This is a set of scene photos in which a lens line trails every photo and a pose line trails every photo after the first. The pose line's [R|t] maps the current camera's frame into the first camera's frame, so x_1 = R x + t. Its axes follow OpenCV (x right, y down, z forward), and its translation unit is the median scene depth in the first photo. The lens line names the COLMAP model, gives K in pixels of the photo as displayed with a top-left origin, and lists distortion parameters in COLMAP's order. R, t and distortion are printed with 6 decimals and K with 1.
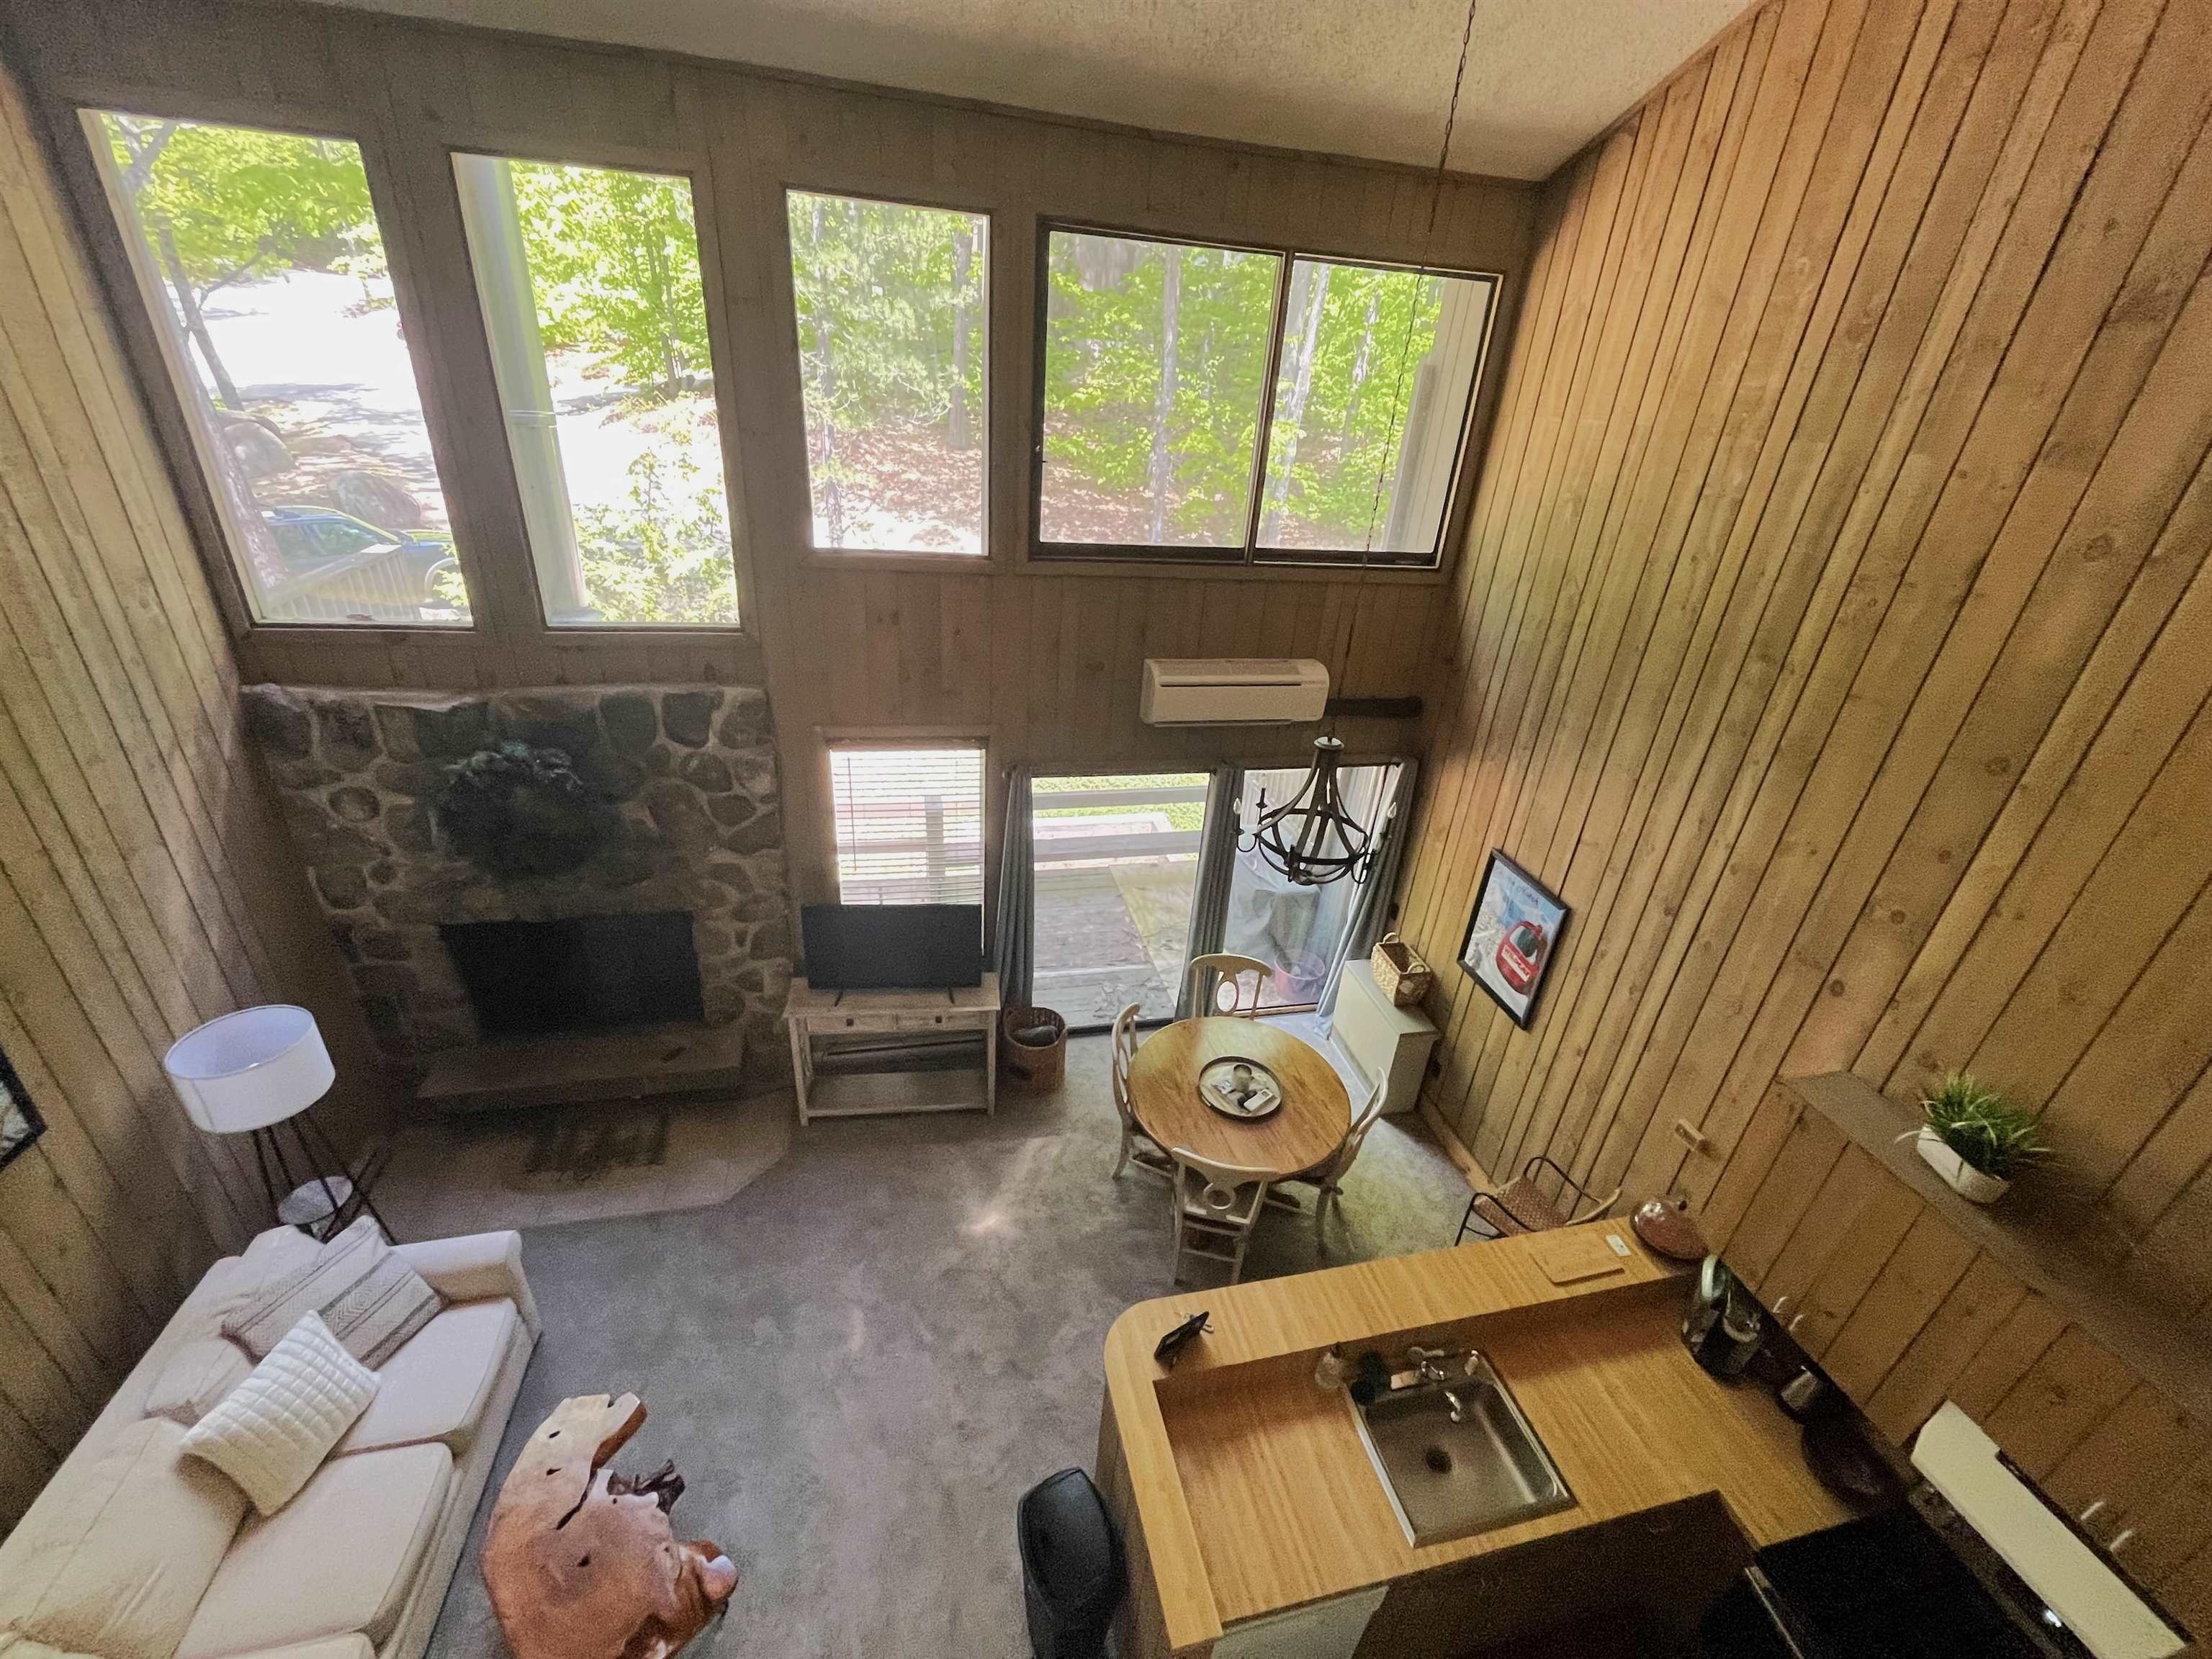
lens RADIAL K [[904.6, 0, 1106.1], [0, 904.6, 837.5], [0, 0, 1]] dist [-0.002763, -0.000373]
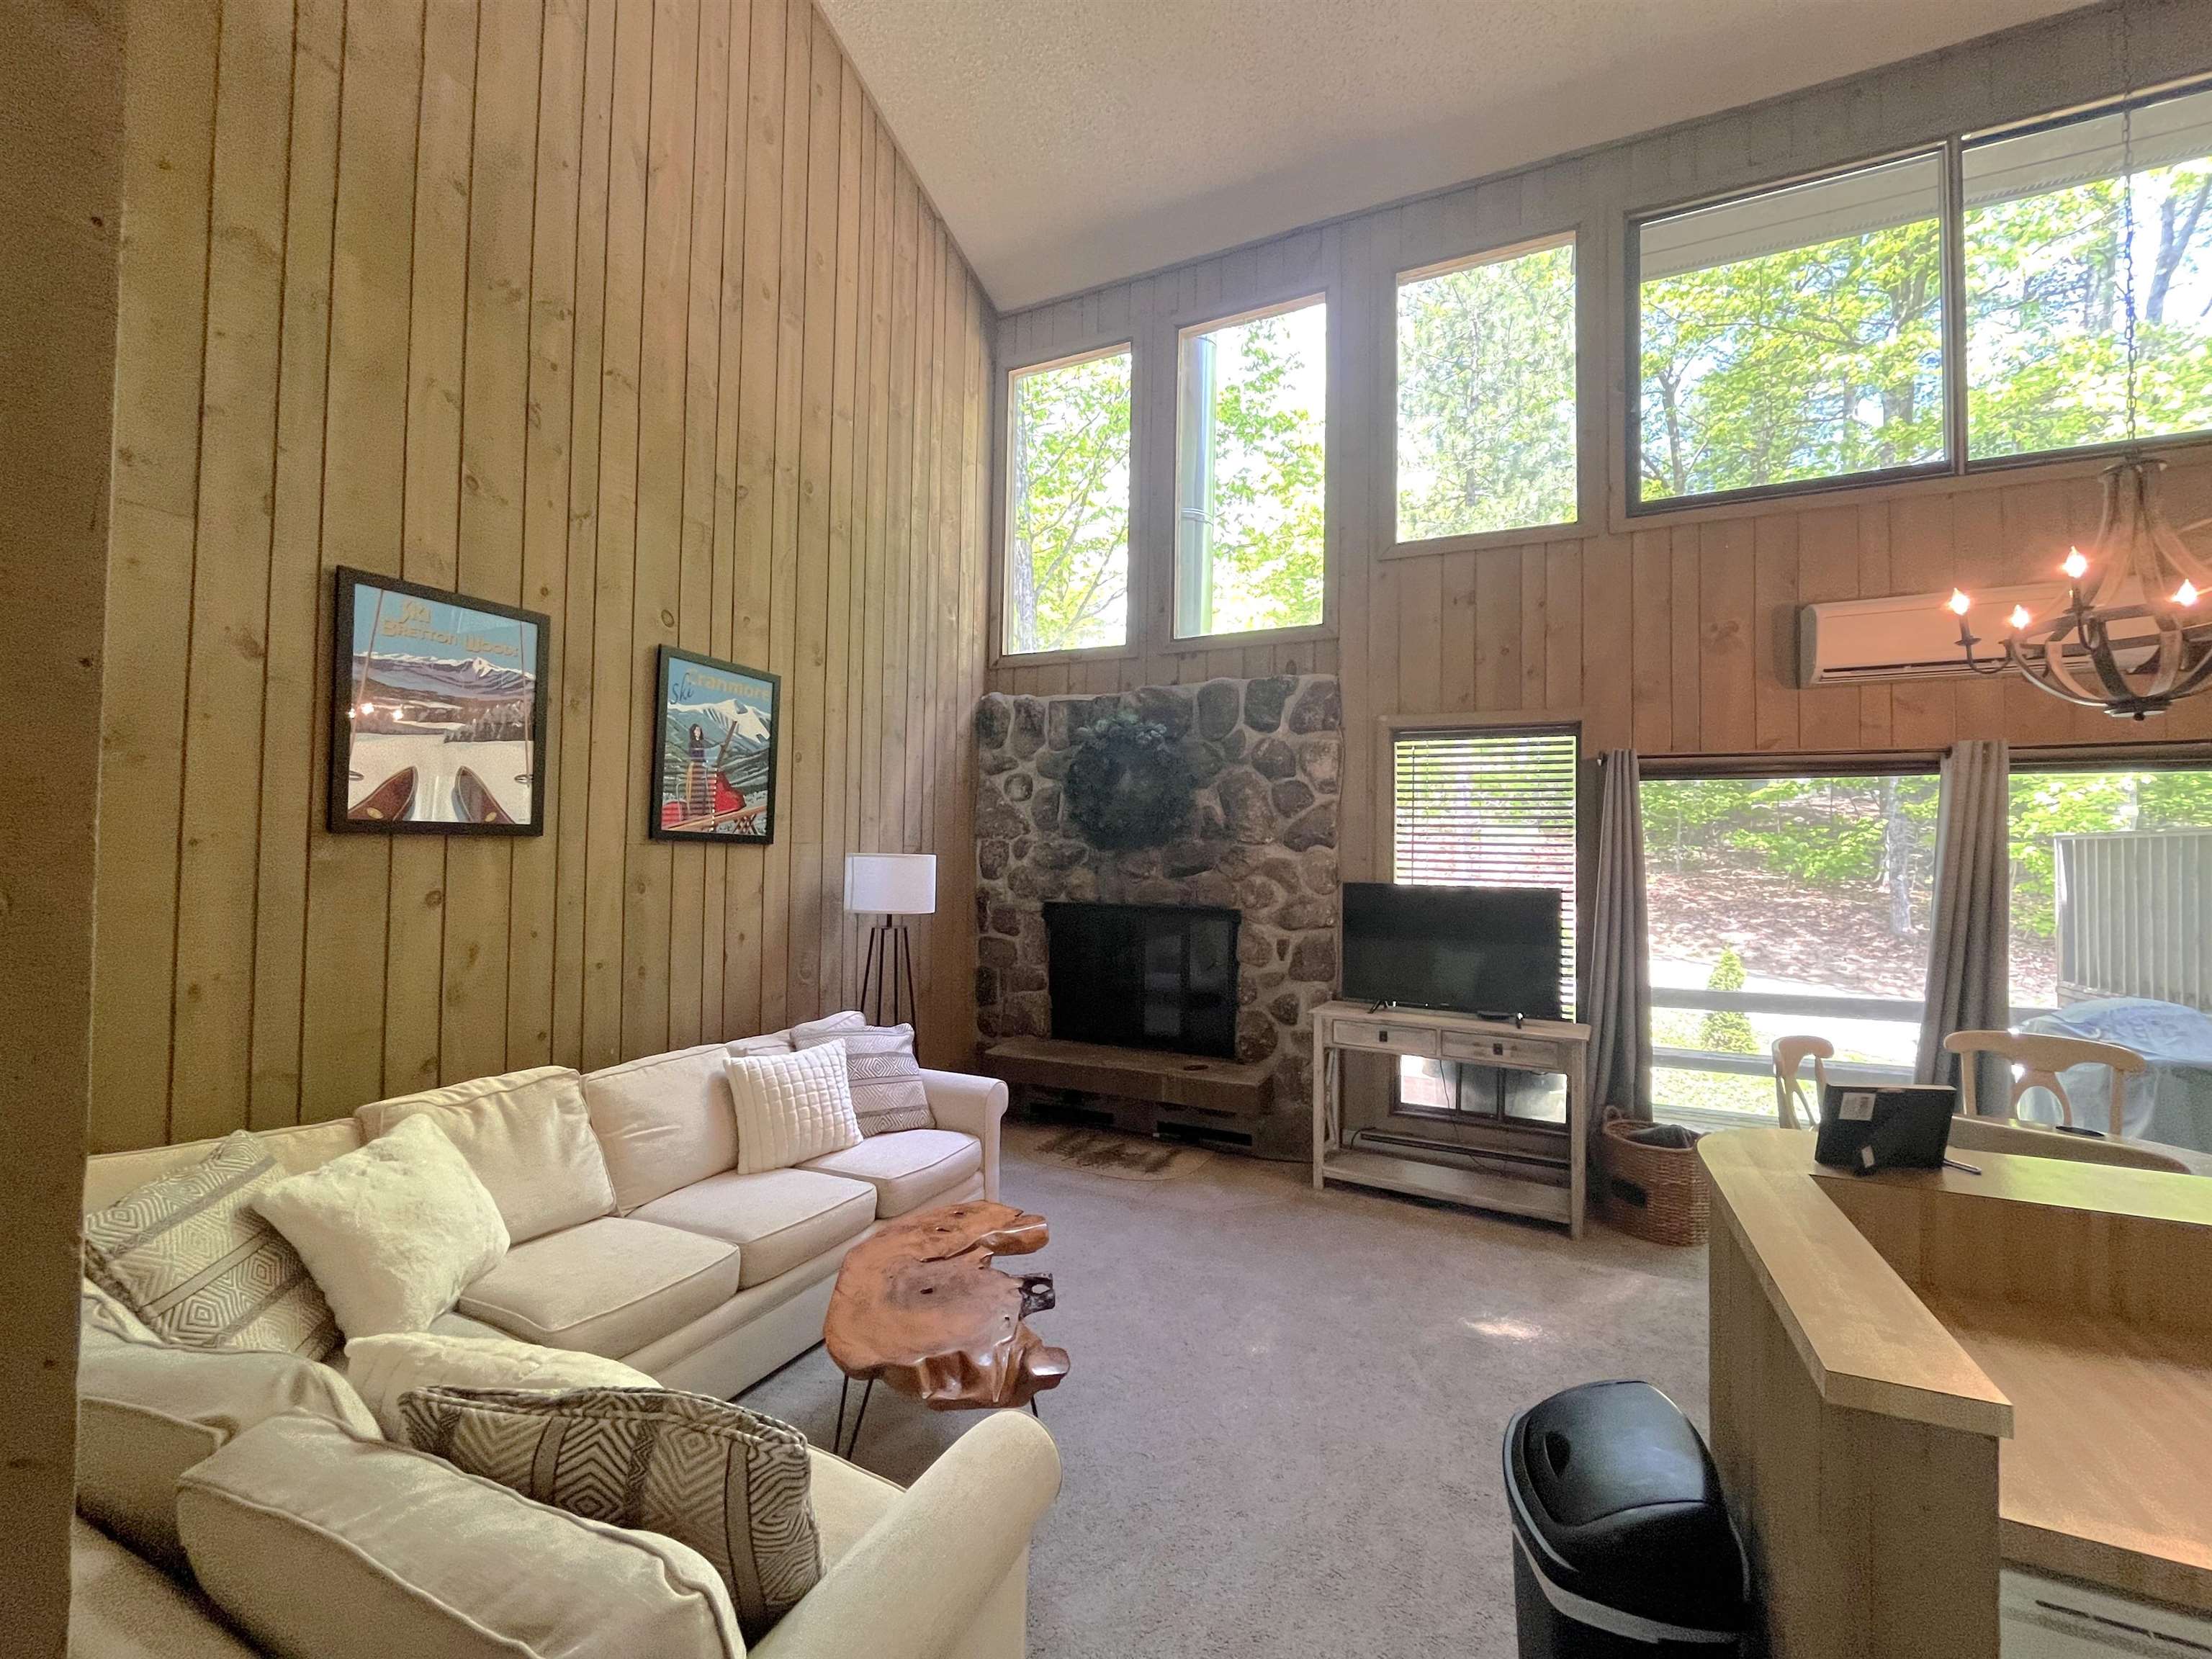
lens RADIAL K [[904.6, 0, 1106.1], [0, 904.6, 837.5], [0, 0, 1]] dist [-0.002763, -0.000373]
pose [[0.780166, -0.072955, -0.621304, 0.049760], [-0.248672, 0.875169, -0.415020, 0.504577], [0.574023, 0.478285, 0.664636, 0.246828]]
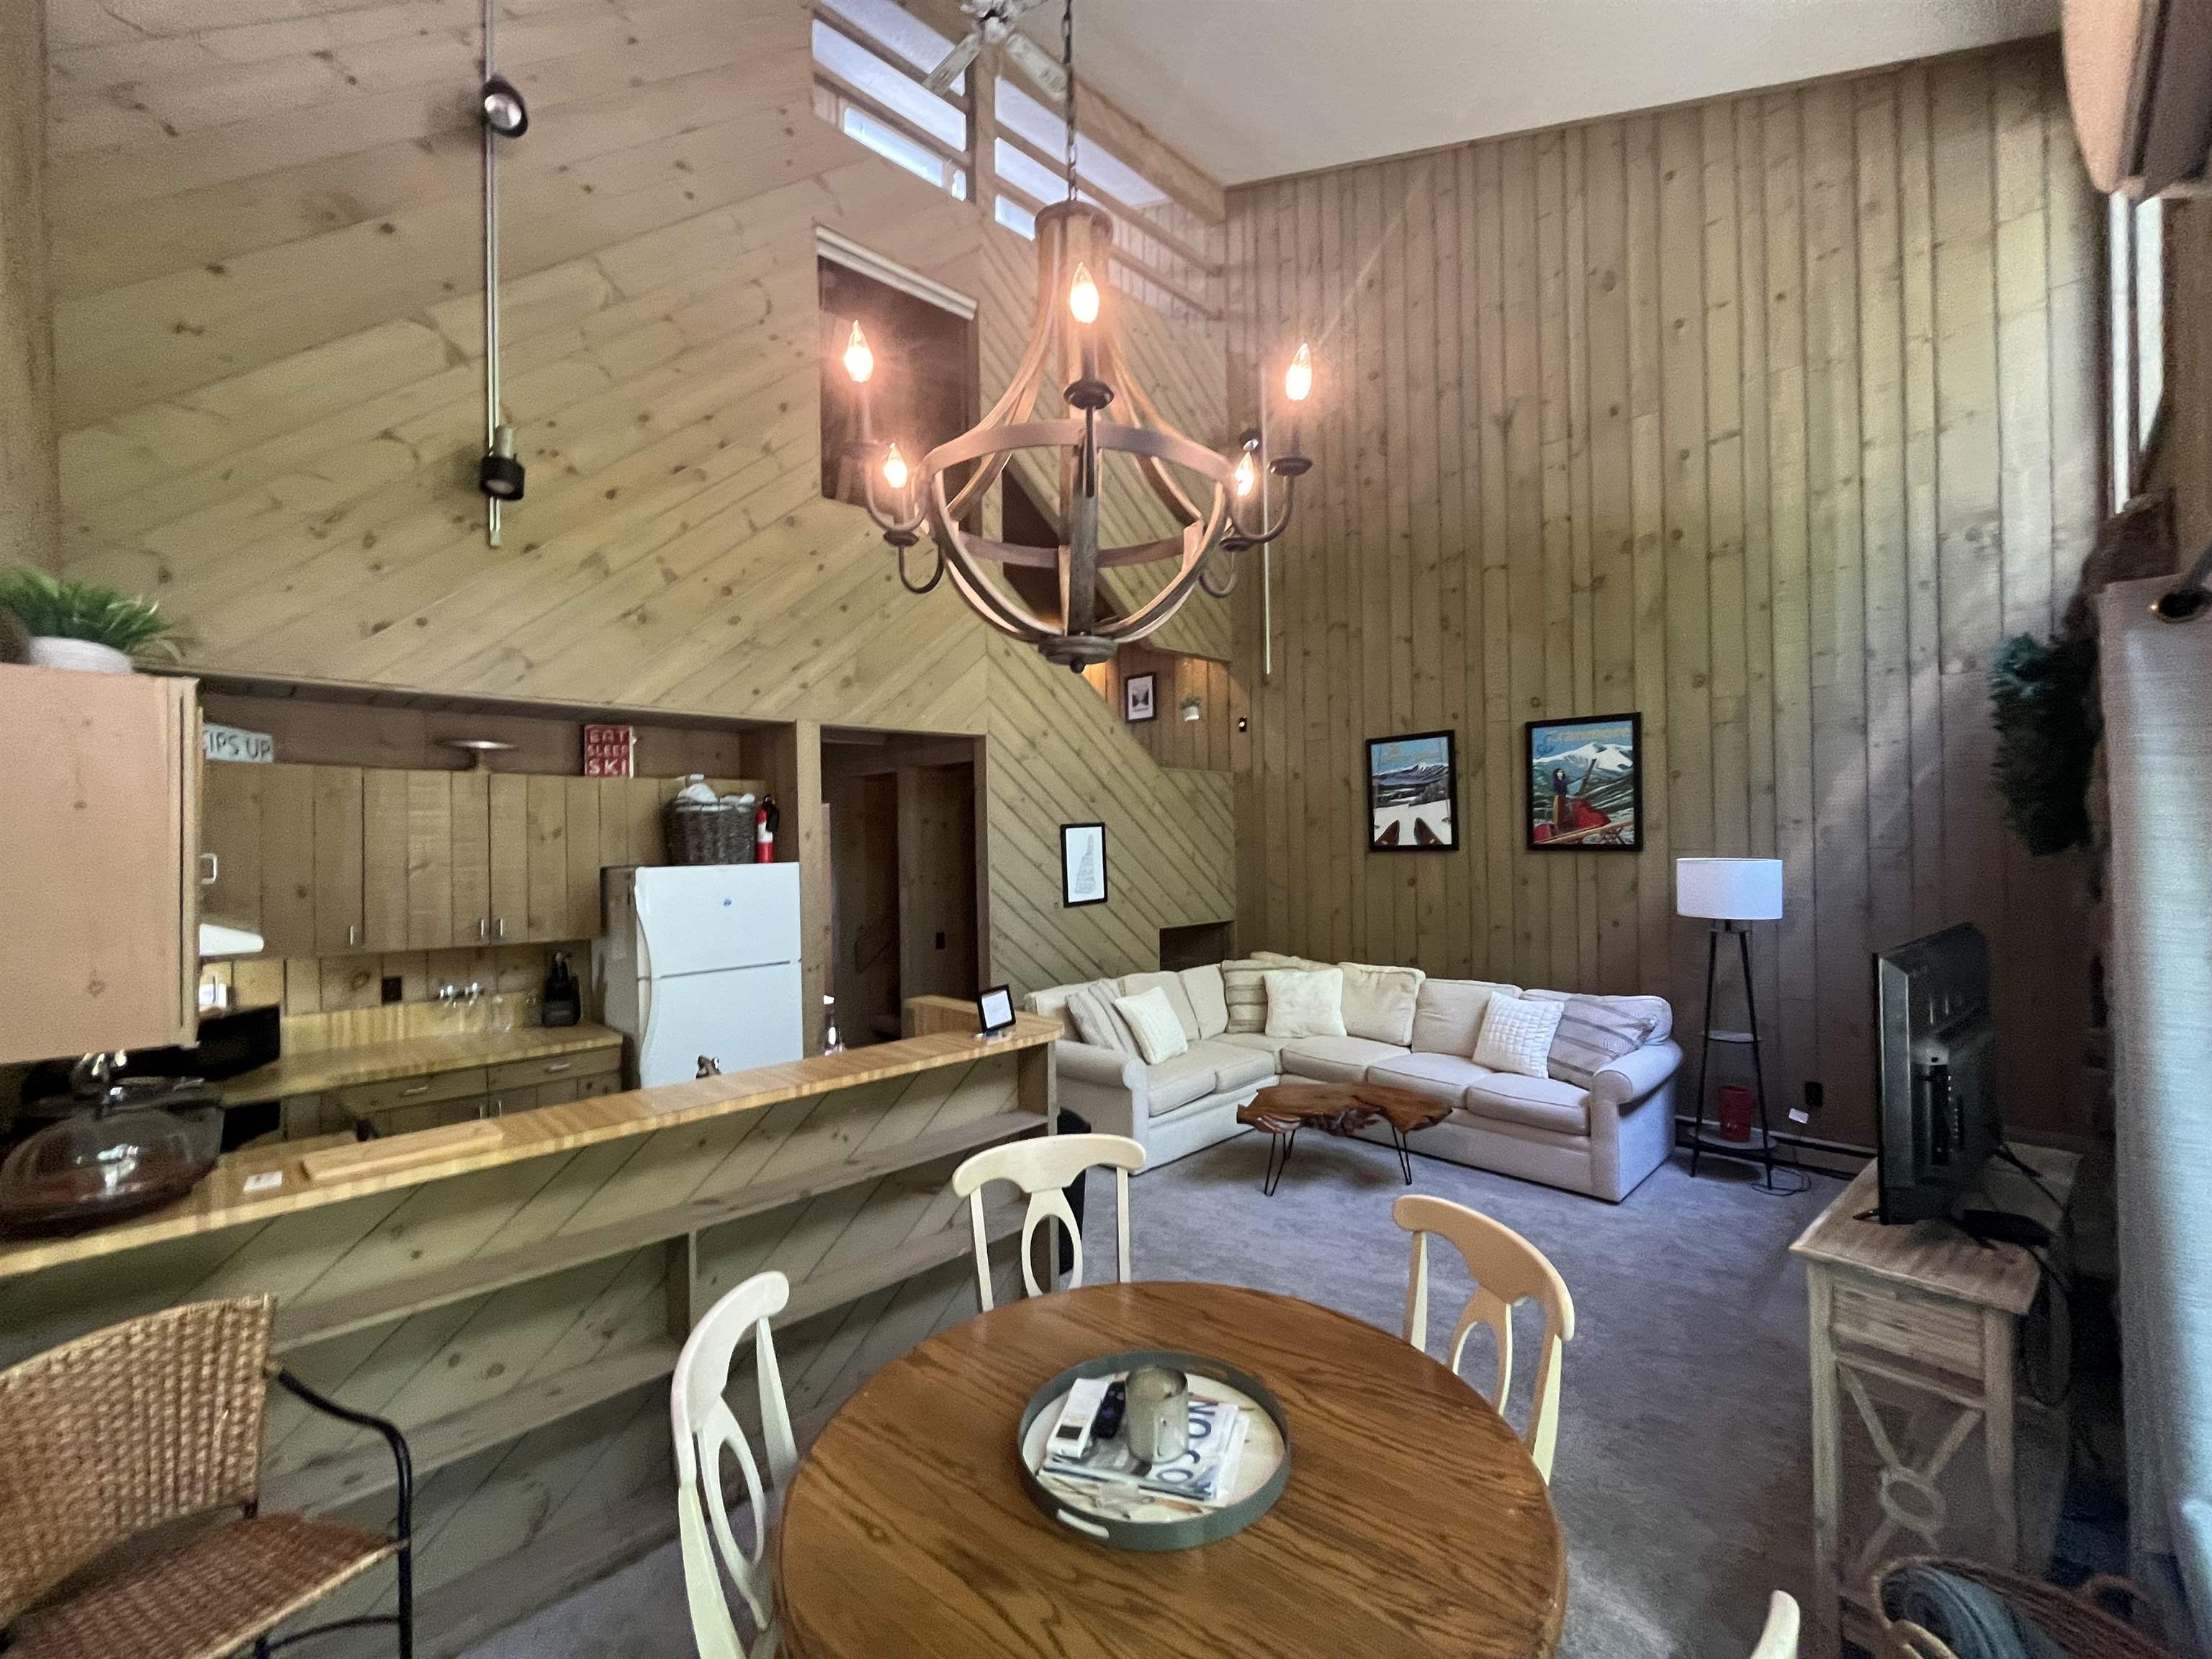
lens RADIAL K [[904.6, 0, 1106.1], [0, 904.6, 837.5], [0, 0, 1]] dist [-0.002763, -0.000373]
pose [[-0.855520, -0.057352, -0.514583, 0.360302], [-0.273931, 0.893499, 0.355839, -0.015468], [0.439371, 0.445388, -0.780117, 1.236307]]
